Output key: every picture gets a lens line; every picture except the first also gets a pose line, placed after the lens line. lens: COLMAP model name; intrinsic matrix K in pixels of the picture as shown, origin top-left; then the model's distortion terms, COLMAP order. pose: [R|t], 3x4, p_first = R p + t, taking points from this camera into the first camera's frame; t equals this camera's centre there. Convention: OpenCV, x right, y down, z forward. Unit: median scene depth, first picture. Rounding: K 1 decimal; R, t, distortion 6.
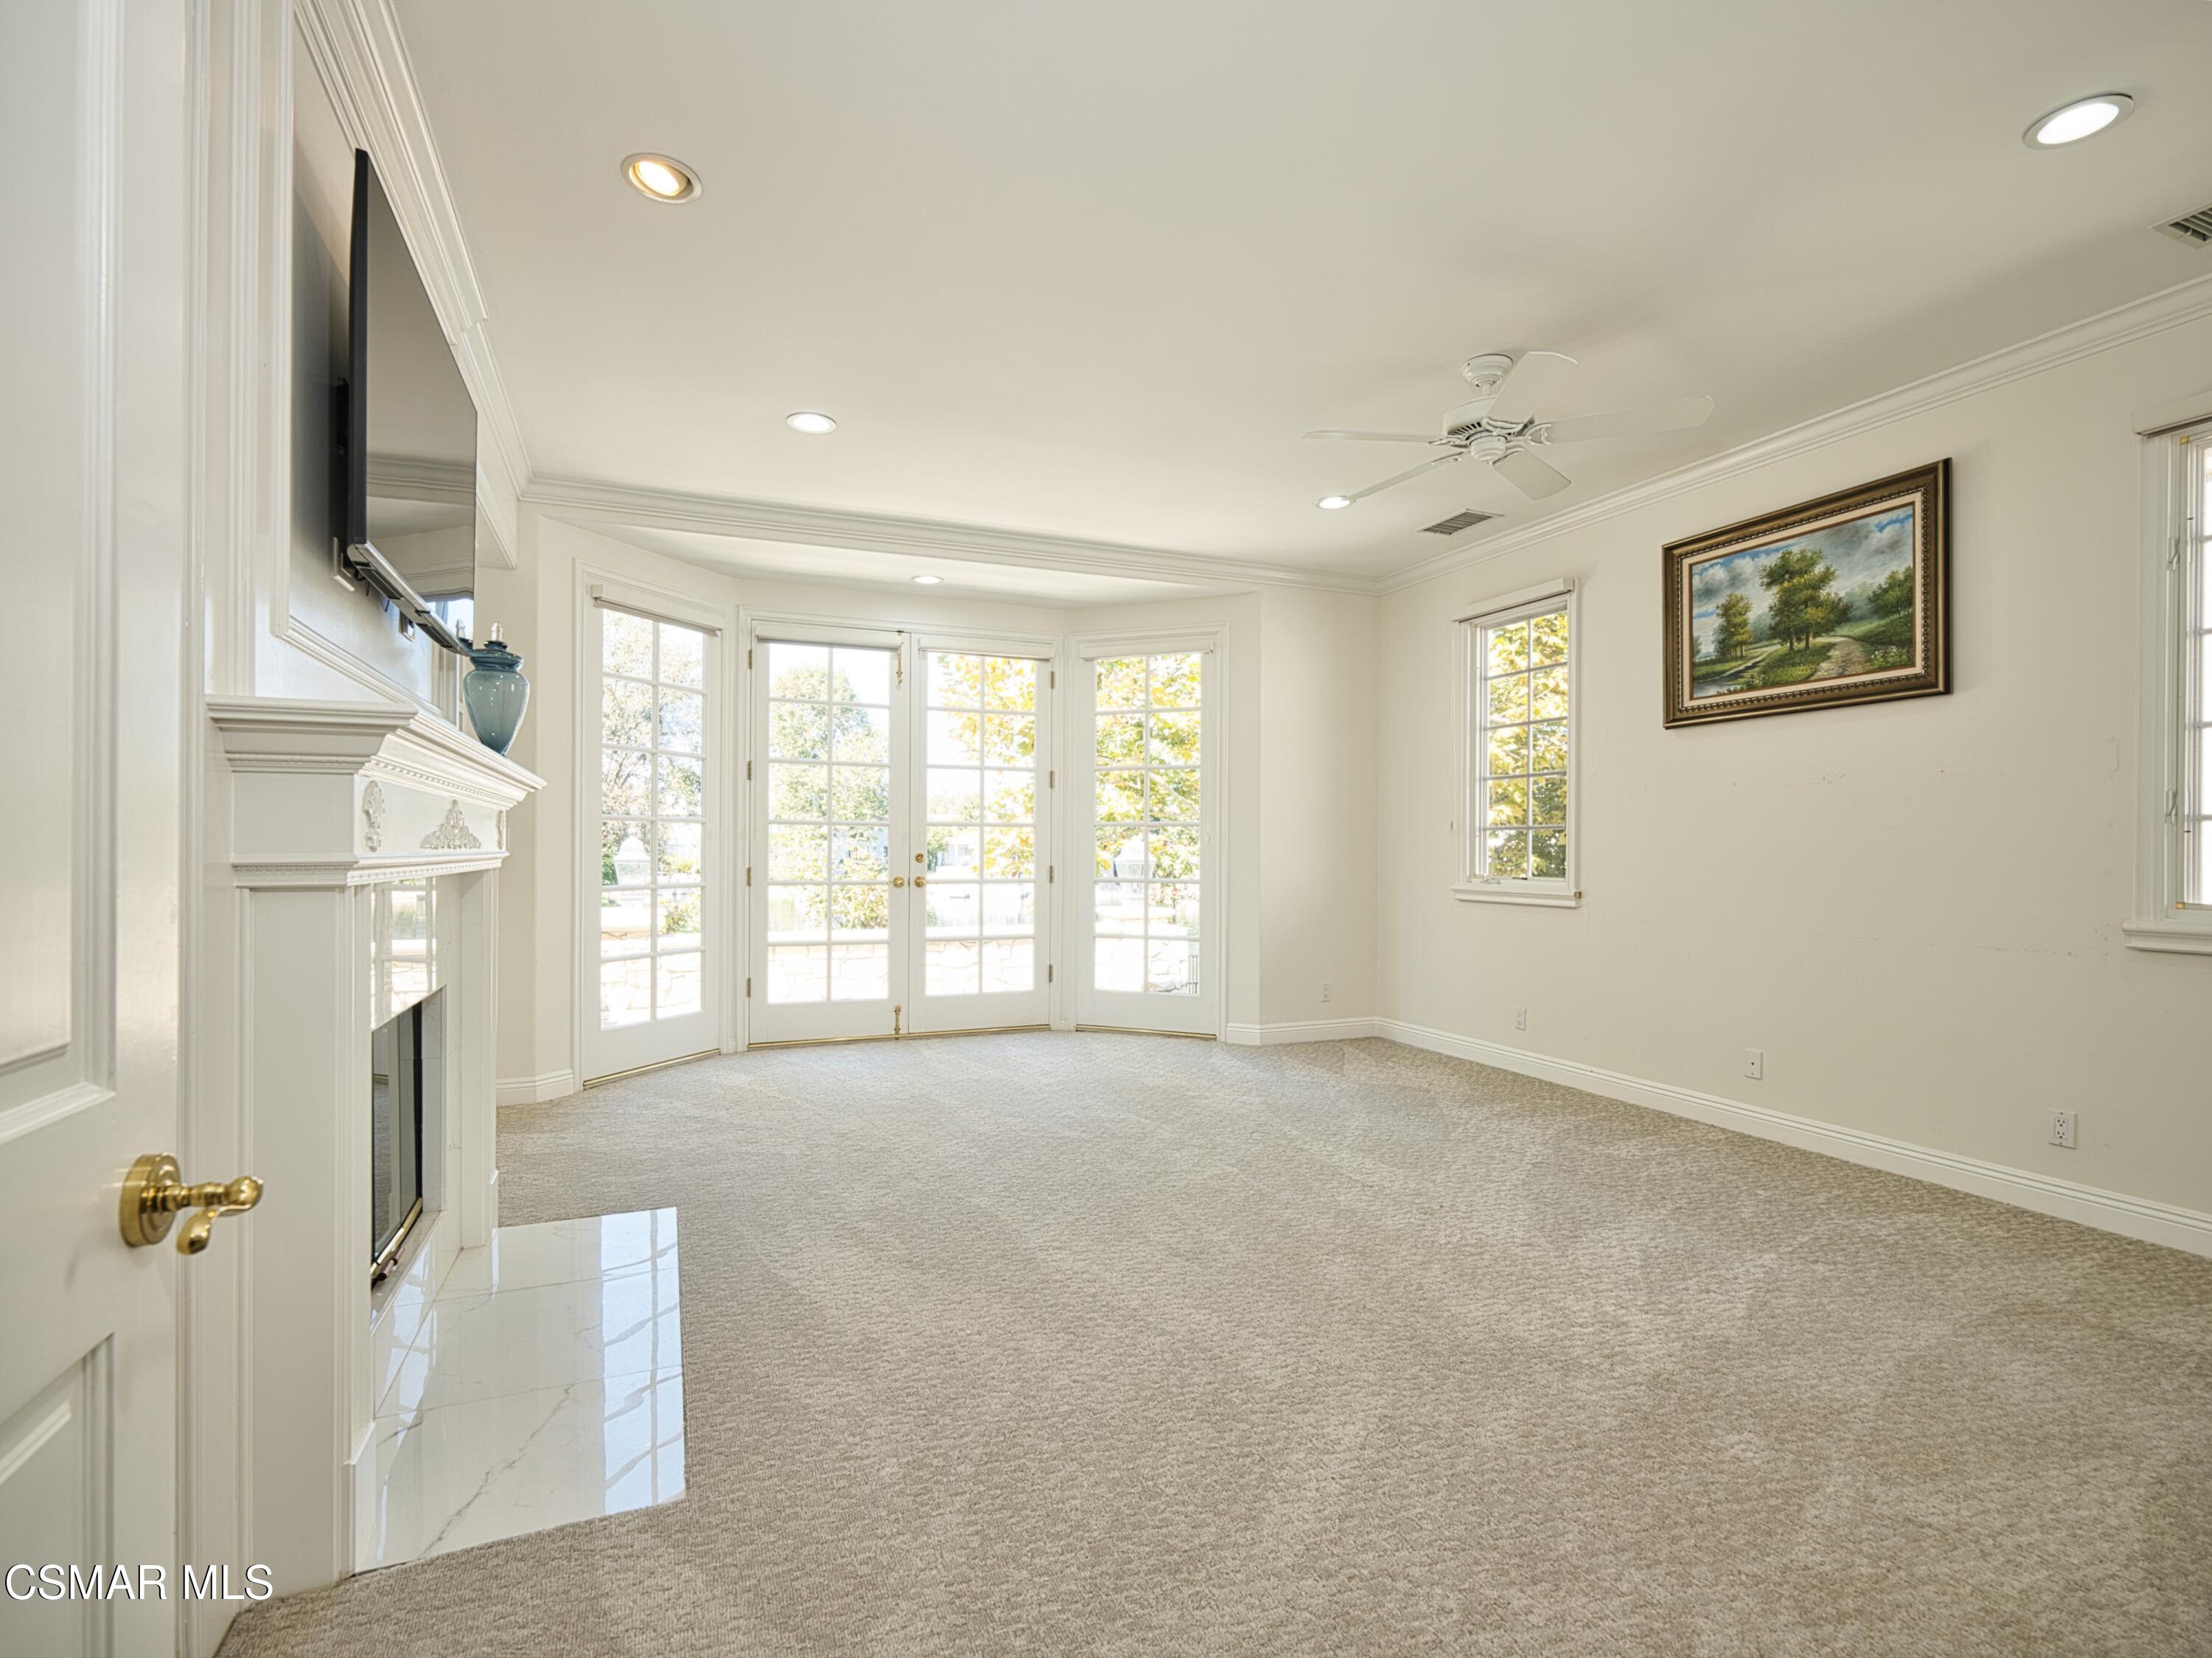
lens RADIAL K [[1050.5, 0, 1113.1], [0, 1050.5, 833.4], [0, 0, 1]] dist [-0.007728, 0.004478]
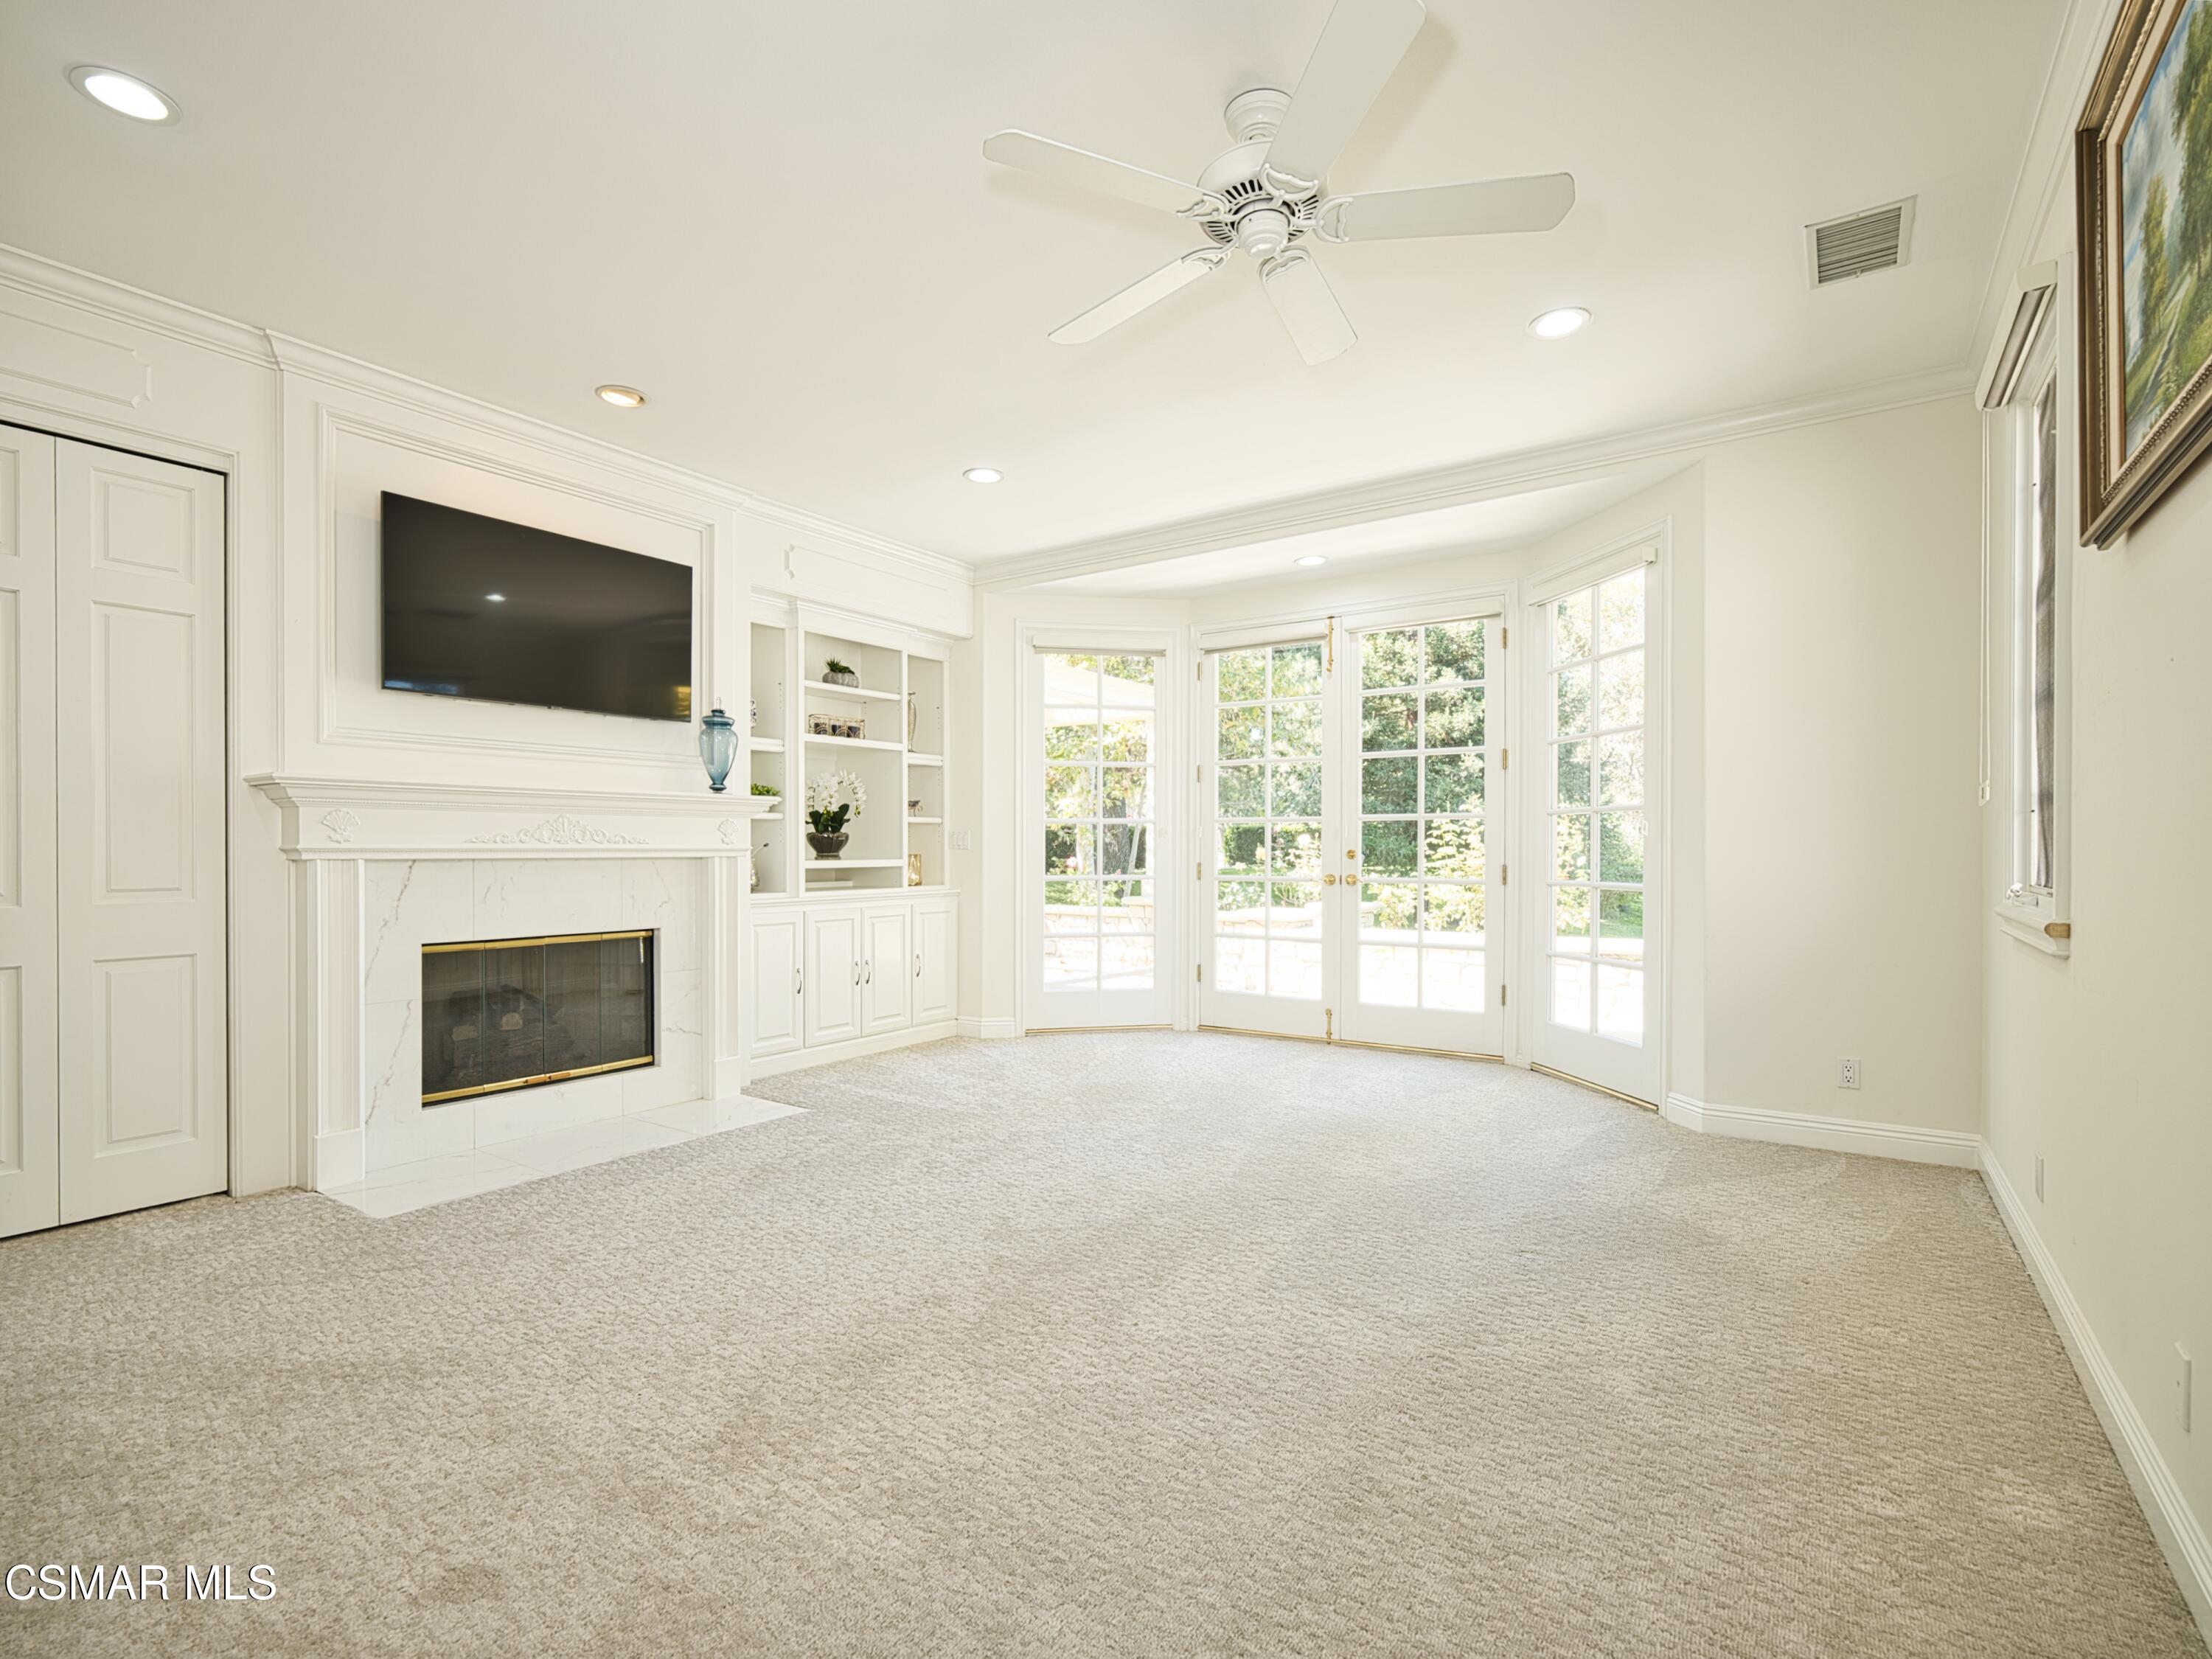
lens RADIAL K [[1050.6, 0, 1119.1], [0, 1050.6, 831.5], [0, 0, 1]] dist [-0.007728, 0.004478]
pose [[0.541411, -0.018833, -0.840547, 0.525512], [0.015179, 0.999805, -0.012625, 0.012436], [0.840621, -0.005924, 0.541591, 0.338329]]
